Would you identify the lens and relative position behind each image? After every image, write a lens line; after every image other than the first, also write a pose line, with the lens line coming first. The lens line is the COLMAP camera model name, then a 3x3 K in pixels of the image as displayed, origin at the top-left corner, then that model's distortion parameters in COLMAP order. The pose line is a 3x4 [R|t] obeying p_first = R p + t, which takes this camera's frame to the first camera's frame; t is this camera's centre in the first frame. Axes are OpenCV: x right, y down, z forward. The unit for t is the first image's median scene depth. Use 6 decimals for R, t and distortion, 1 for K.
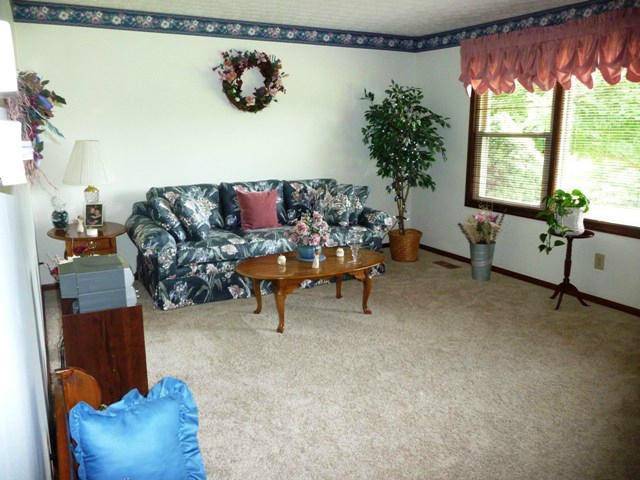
lens RADIAL K [[523.4, 0, 311.3], [0, 523.4, 228.7], [0, 0, 1]] dist [-0.057158, 0.063462]
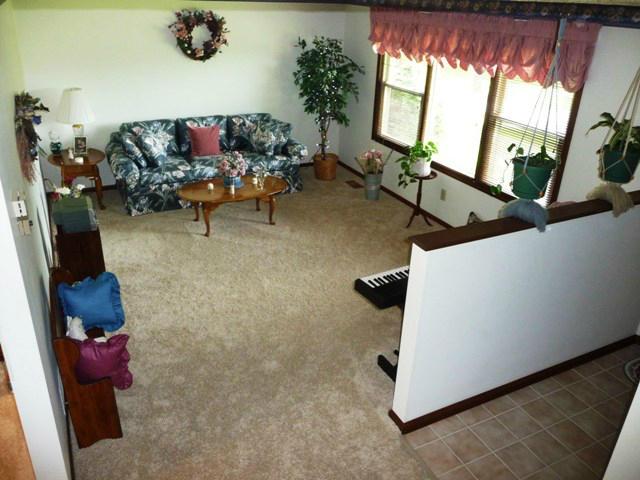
lens RADIAL K [[523.4, 0, 311.3], [0, 523.4, 228.7], [0, 0, 1]] dist [-0.057158, 0.063462]
pose [[0.999058, 0.041765, -0.011751, 0.203916], [-0.037921, 0.972159, 0.231232, -0.142691], [0.021081, -0.230569, 0.972828, -0.349889]]
